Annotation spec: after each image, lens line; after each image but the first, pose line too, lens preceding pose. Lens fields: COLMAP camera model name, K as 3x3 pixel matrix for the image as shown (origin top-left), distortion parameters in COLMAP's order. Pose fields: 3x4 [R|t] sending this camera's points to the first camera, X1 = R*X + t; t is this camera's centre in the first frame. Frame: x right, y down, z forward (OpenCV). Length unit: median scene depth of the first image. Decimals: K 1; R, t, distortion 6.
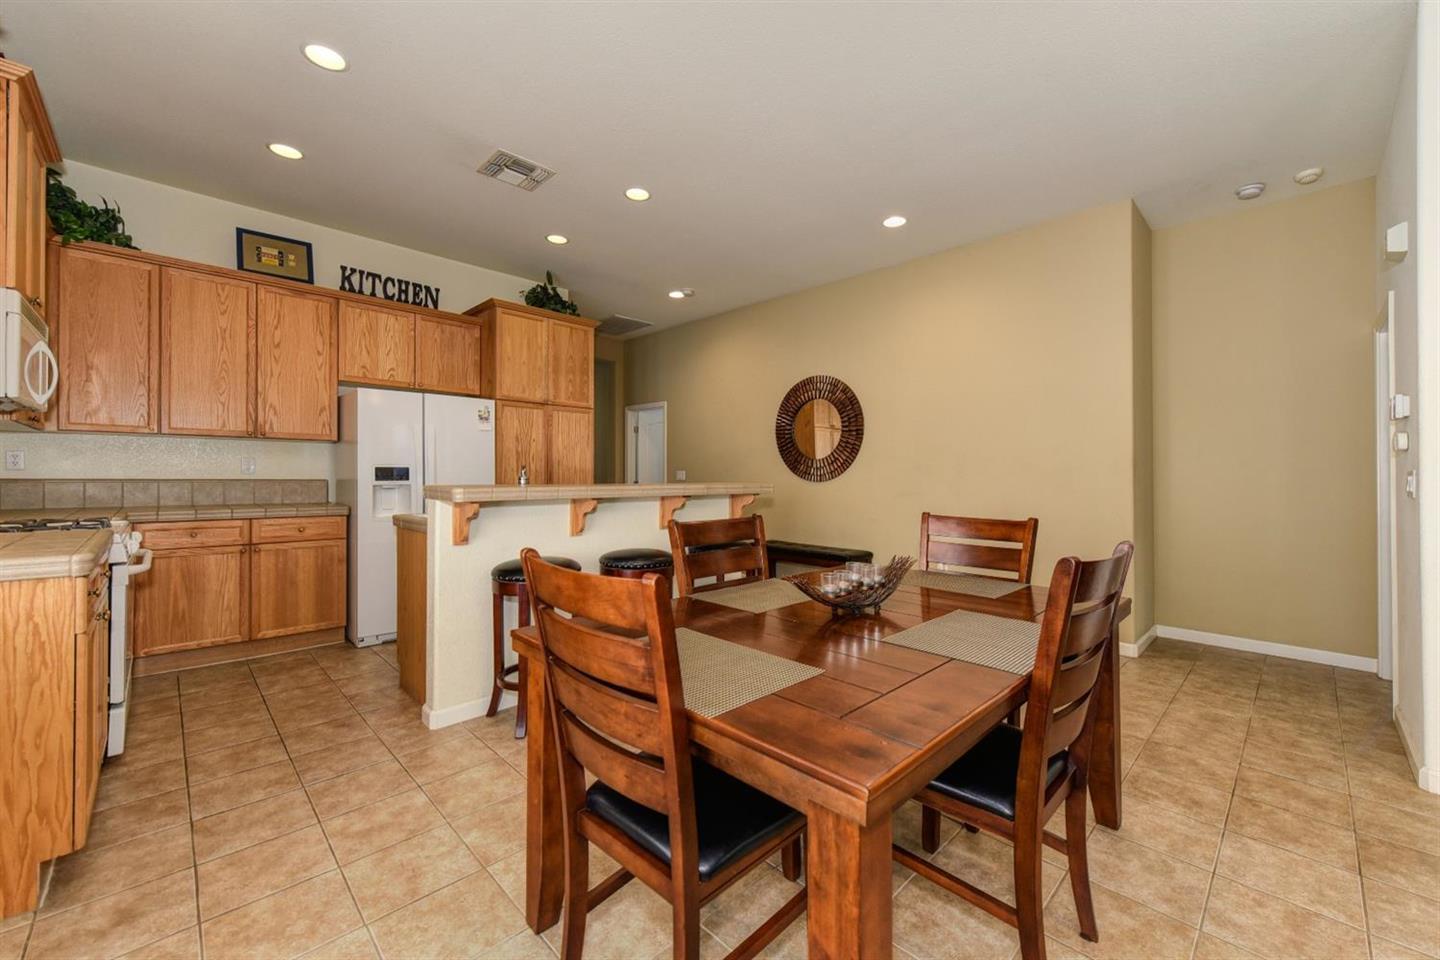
lens RADIAL K [[573.2, 0, 729.8], [0, 573.2, 446.2], [0, 0, 1]] dist [0.001716, -0.000443]
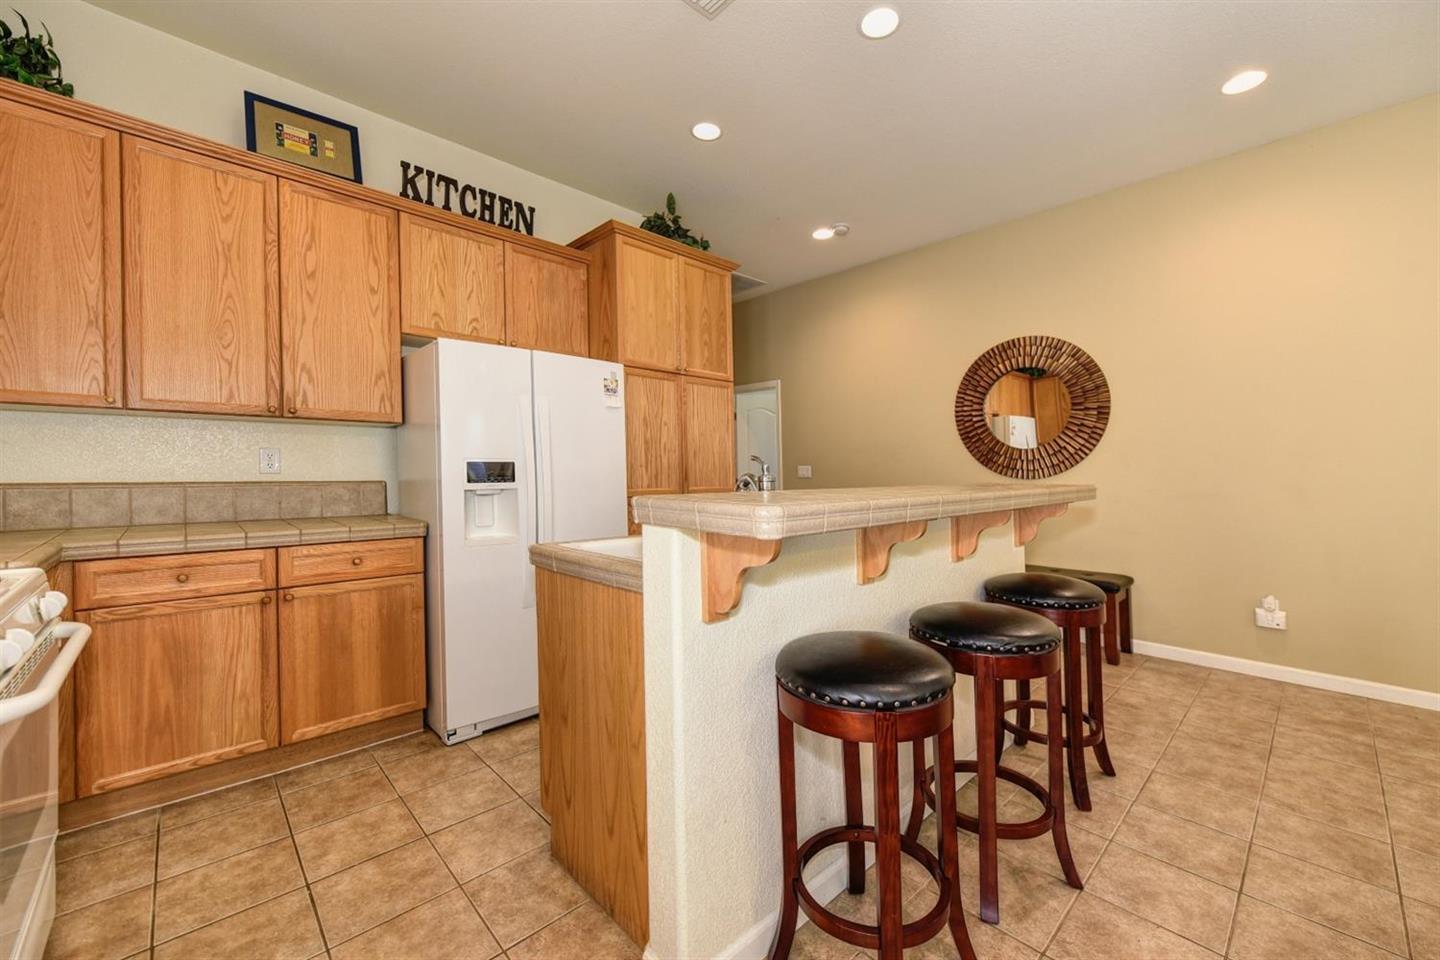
lens RADIAL K [[573.2, 0, 737.2], [0, 573.2, 451.0], [0, 0, 1]] dist [0.001716, -0.000443]
pose [[0.999923, -0.008270, -0.009238, -0.304240], [0.008407, 0.999854, 0.014875, 0.016539], [0.009114, -0.014951, 0.999847, 0.355336]]
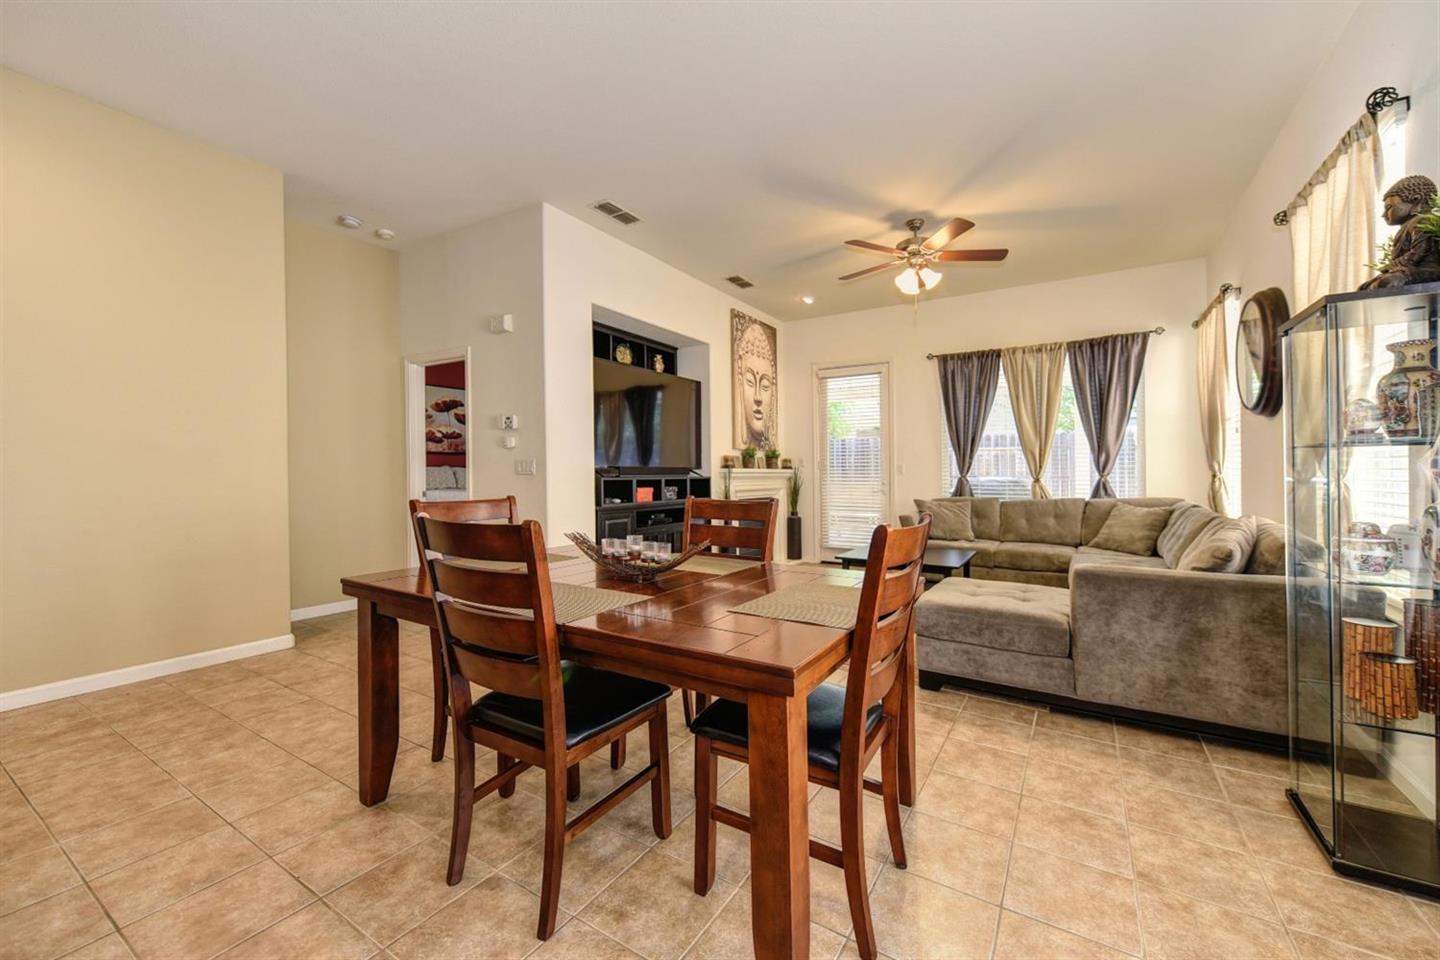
lens RADIAL K [[573.2, 0, 731.8], [0, 573.2, 456.1], [0, 0, 1]] dist [0.001716, -0.000443]
pose [[-0.237429, 0.021376, 0.971170, -0.403314], [-0.057769, 0.997678, -0.036082, 0.031819], [-0.969686, -0.064671, -0.235643, 0.491250]]
